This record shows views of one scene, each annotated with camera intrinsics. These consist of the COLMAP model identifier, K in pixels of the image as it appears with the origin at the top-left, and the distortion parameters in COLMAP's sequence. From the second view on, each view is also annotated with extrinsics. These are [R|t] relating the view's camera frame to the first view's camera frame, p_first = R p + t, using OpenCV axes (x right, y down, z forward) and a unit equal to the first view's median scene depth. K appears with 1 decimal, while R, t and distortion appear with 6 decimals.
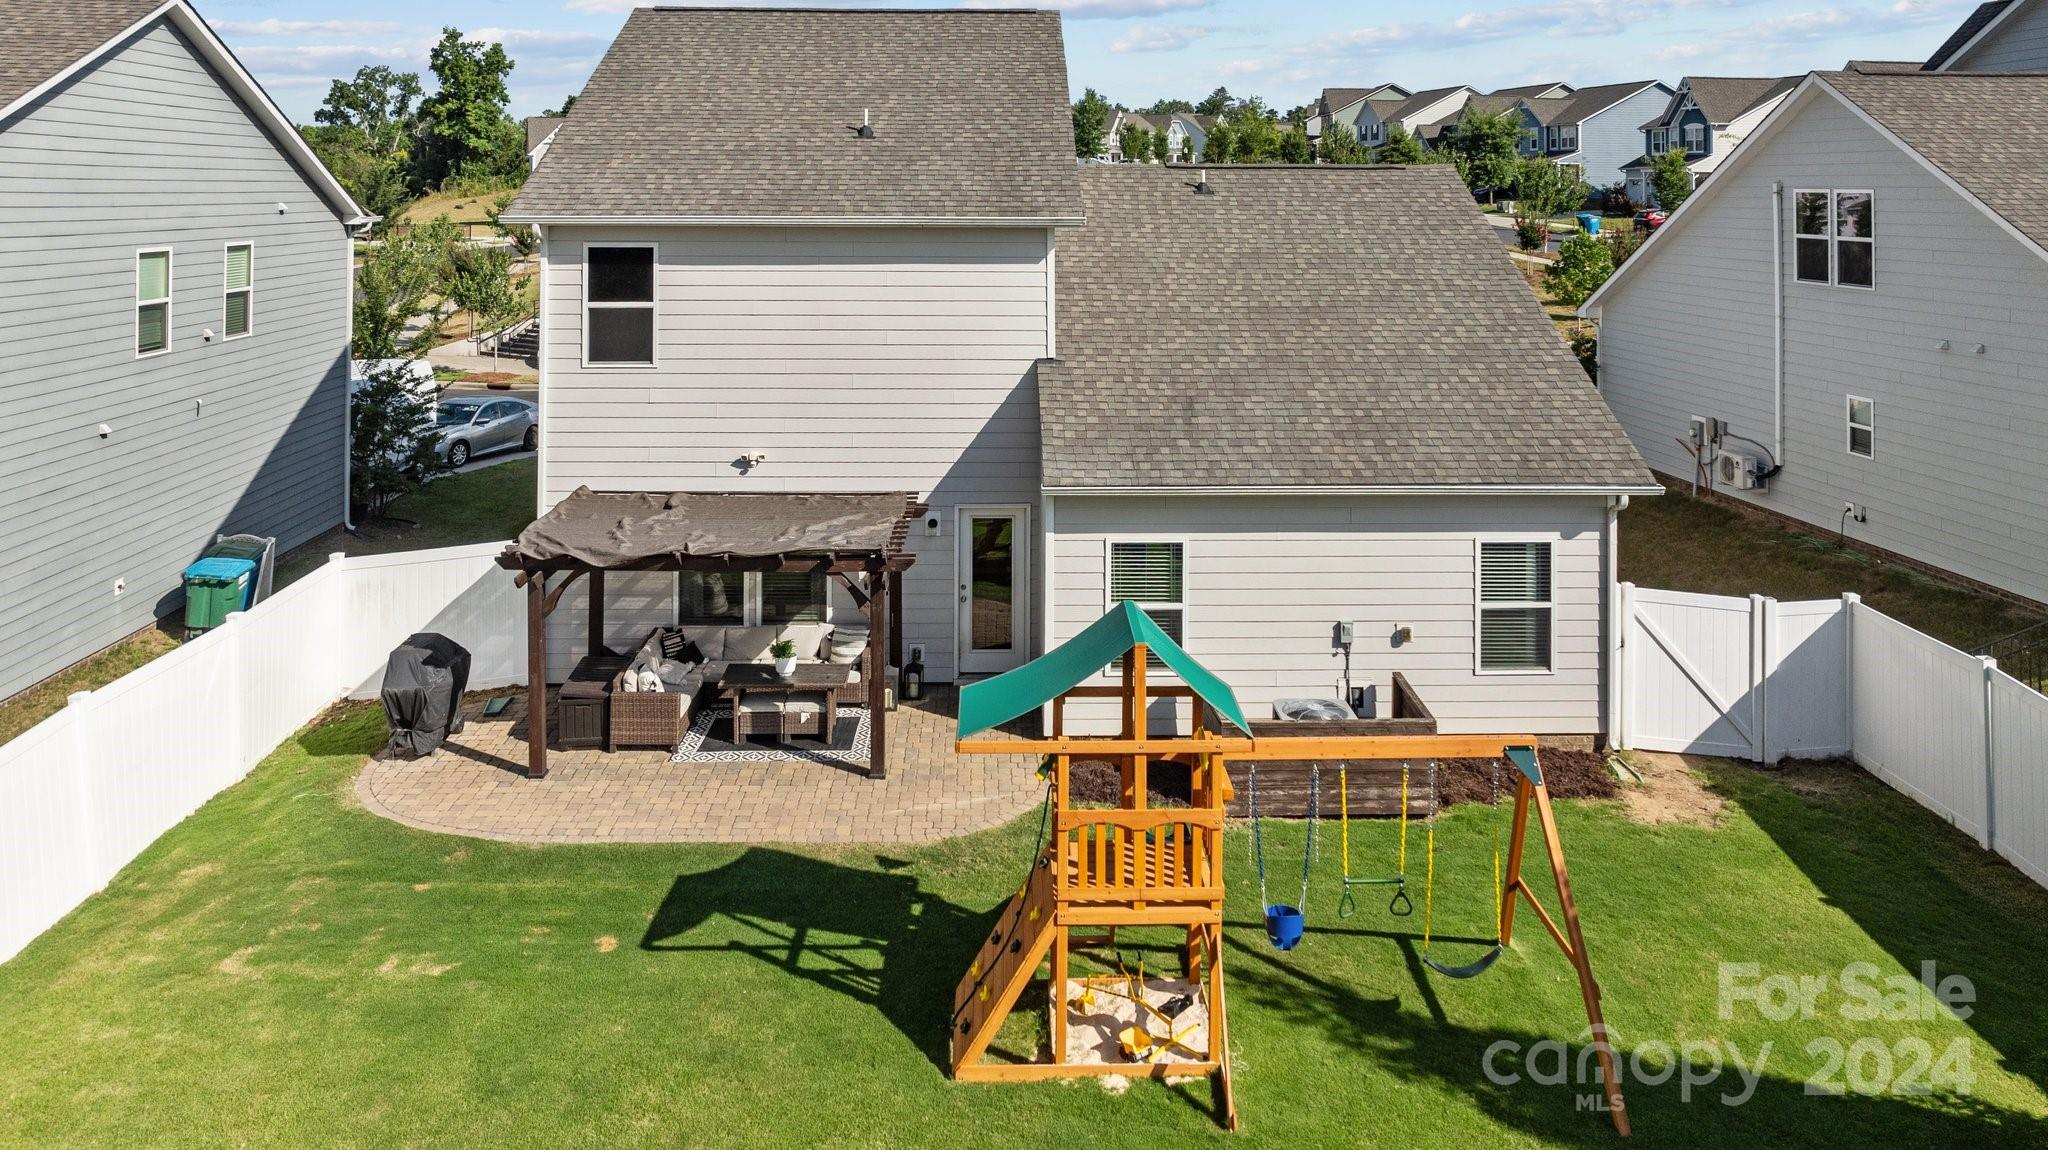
lens RADIAL K [[1461.6, 0, 1026.8], [0, 1461.6, 551.9], [0, 0, 1]] dist [-0.037925, 0.043930]
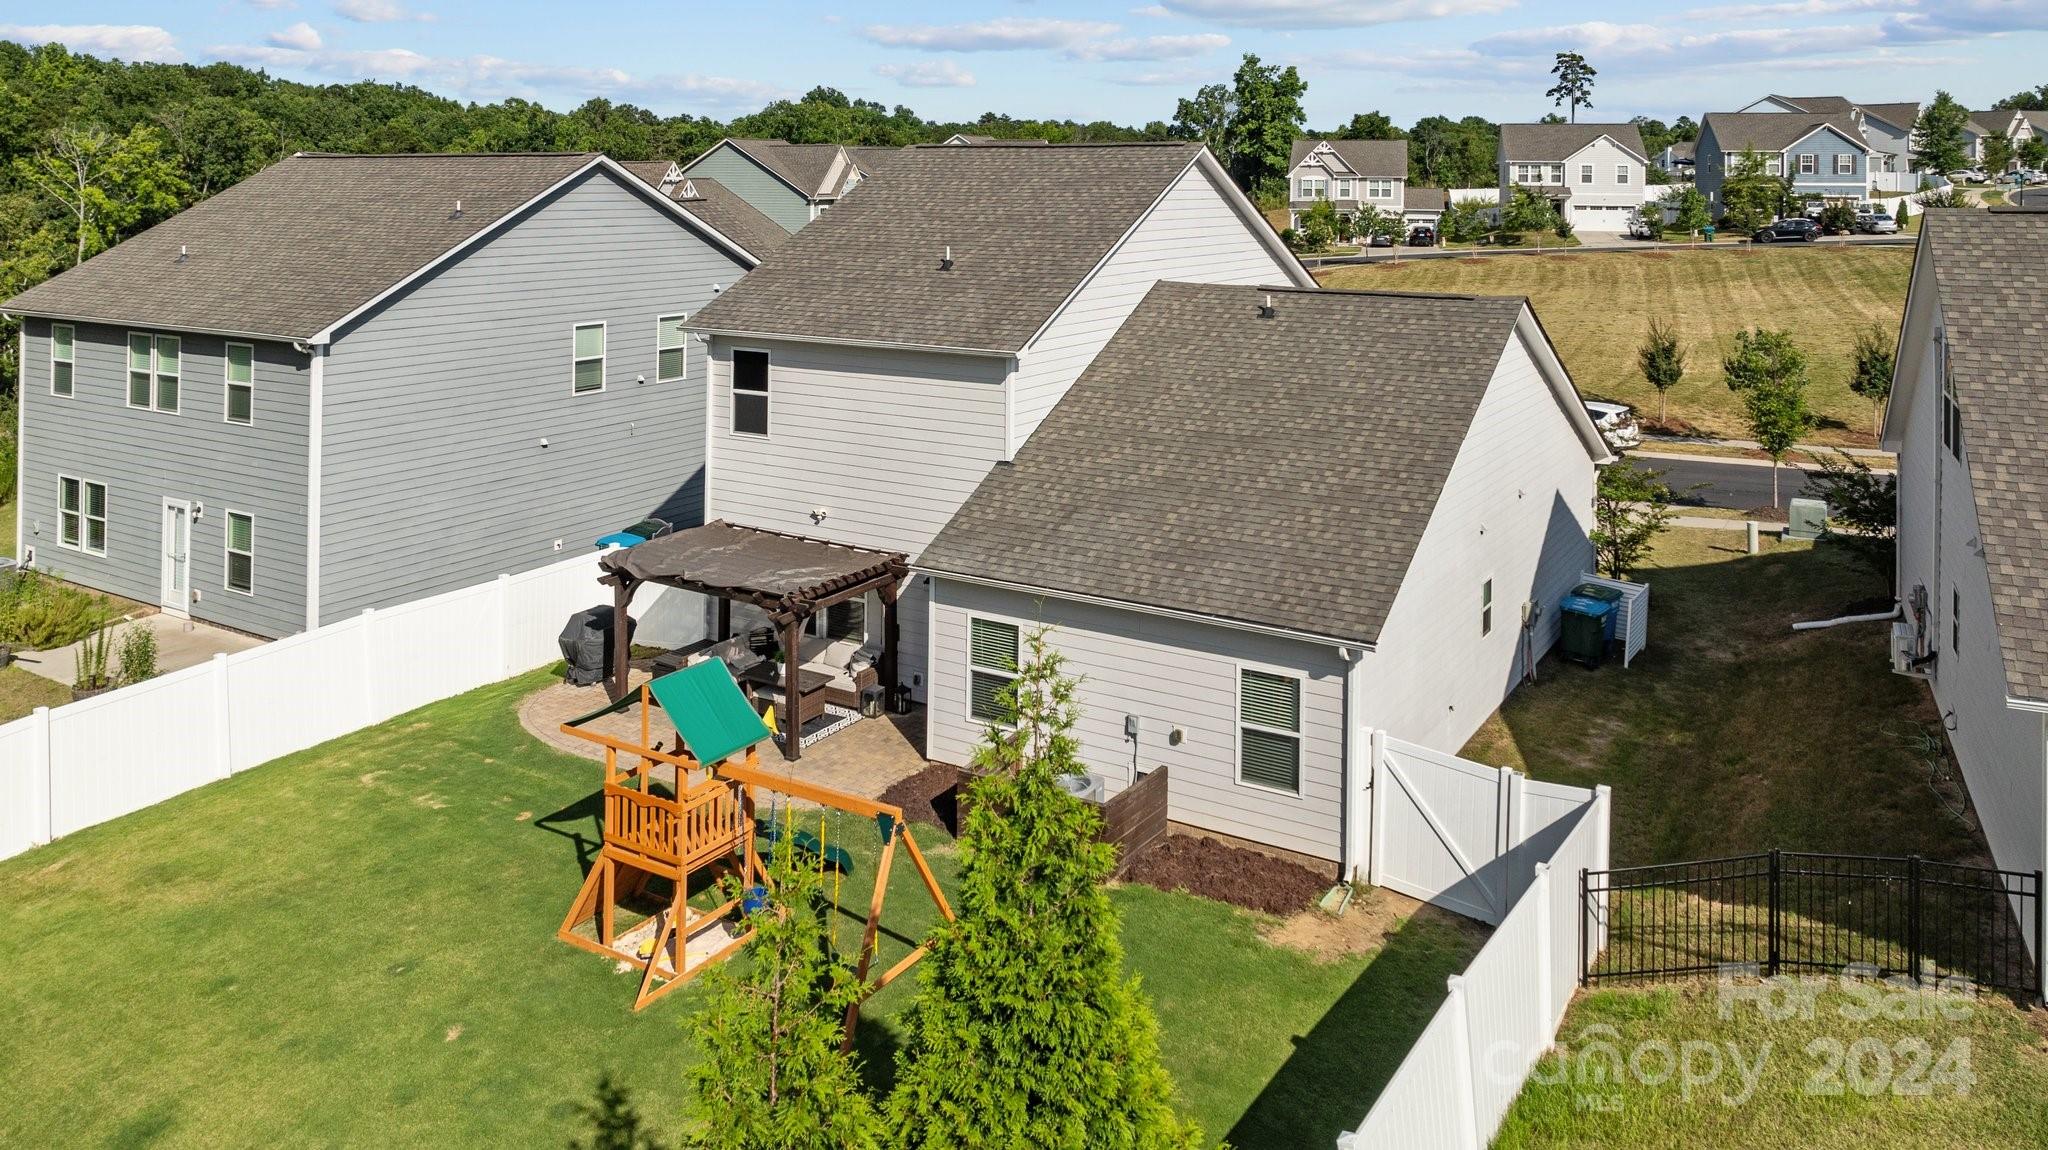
lens RADIAL K [[1475.4, 0, 1023.5], [0, 1475.4, 631.4], [0, 0, 1]] dist [-0.028018, 0.049096]
pose [[0.833672, 0.161012, -0.528267, 0.671711], [-0.133944, 0.986945, 0.089433, -0.099231], [0.535771, -0.003799, 0.844355, -0.041585]]
